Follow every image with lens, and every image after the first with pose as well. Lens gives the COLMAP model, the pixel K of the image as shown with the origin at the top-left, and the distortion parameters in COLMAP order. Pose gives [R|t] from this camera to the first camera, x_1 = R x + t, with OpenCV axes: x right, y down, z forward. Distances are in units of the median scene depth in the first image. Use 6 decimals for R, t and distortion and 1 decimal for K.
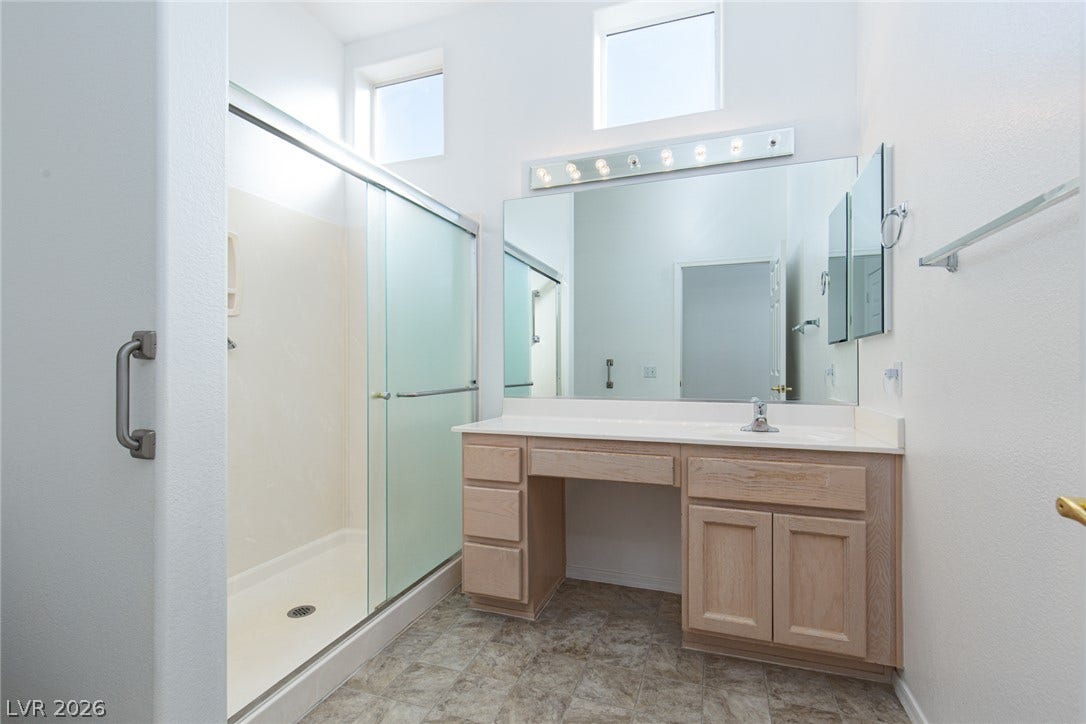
lens RADIAL K [[498.2, 0, 547.6], [0, 498.2, 371.2], [0, 0, 1]] dist [0.001084, 0.000321]
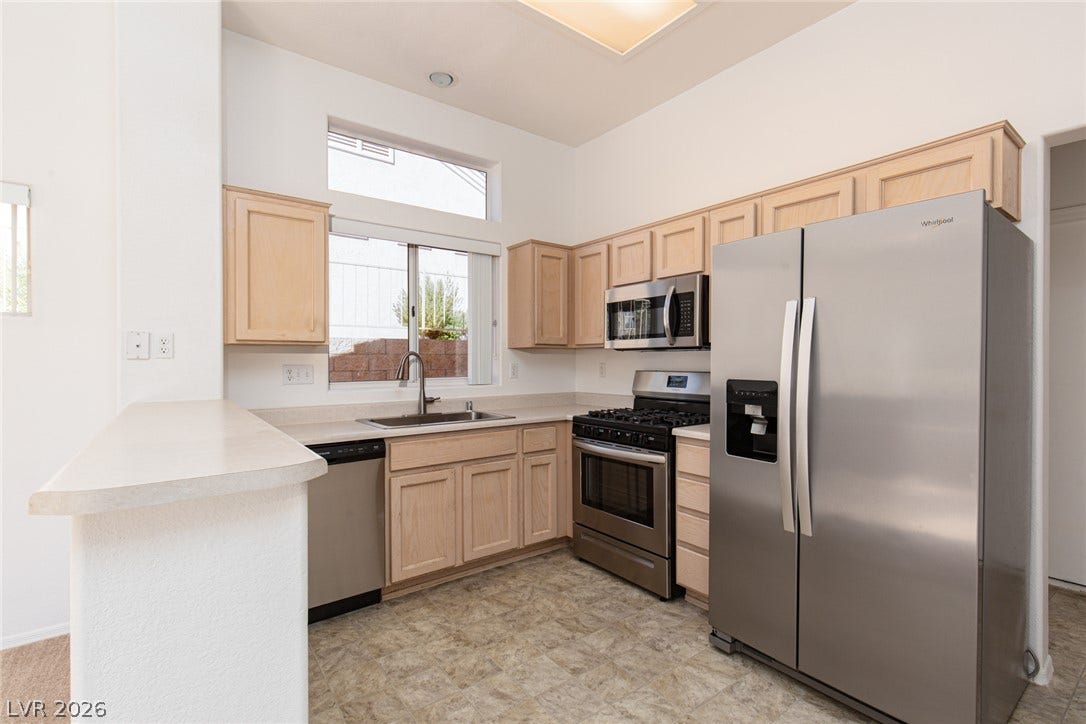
lens RADIAL K [[484.8, 0, 547.8], [0, 484.8, 363.1], [0, 0, 1]] dist [-0.001966, -0.000420]
pose [[-0.829900, 0.011672, 0.557790, -0.807935], [0.012104, 0.999922, -0.002915, -0.102865], [-0.557781, 0.004332, -0.829977, 1.882838]]
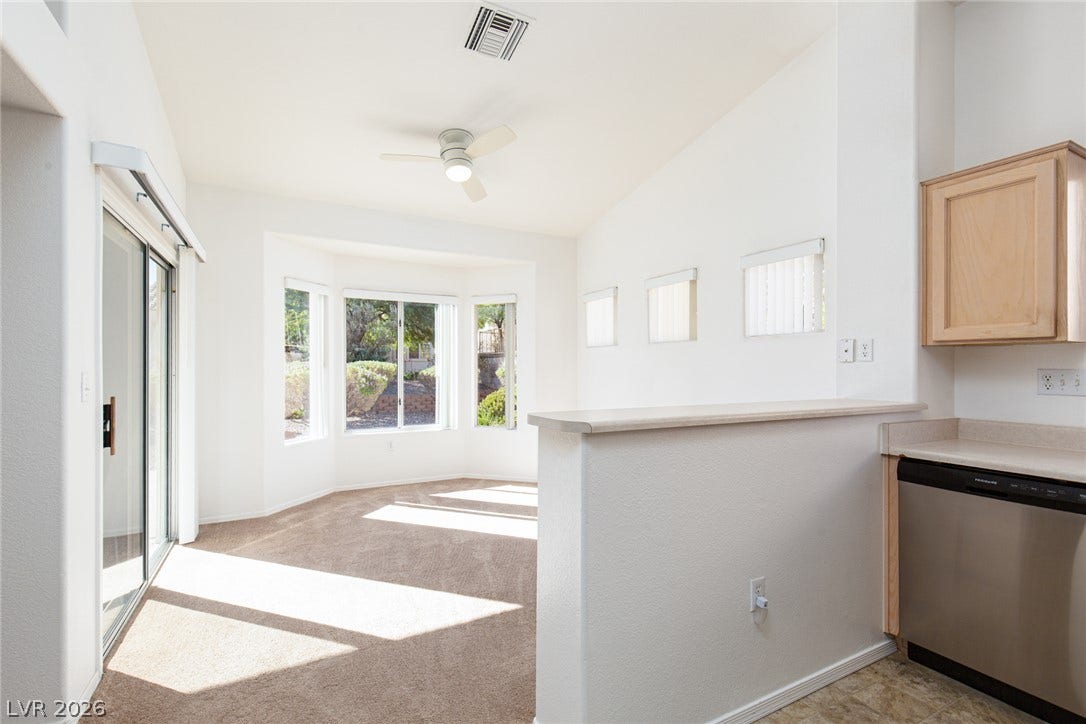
lens RADIAL K [[498.2, 0, 553.8], [0, 498.2, 364.4], [0, 0, 1]] dist [0.001084, 0.000321]
pose [[0.678087, 0.018240, 0.734755, -0.963819], [-0.013337, 0.999833, -0.012512, -0.091993], [-0.734861, -0.001315, 0.678217, 1.138788]]
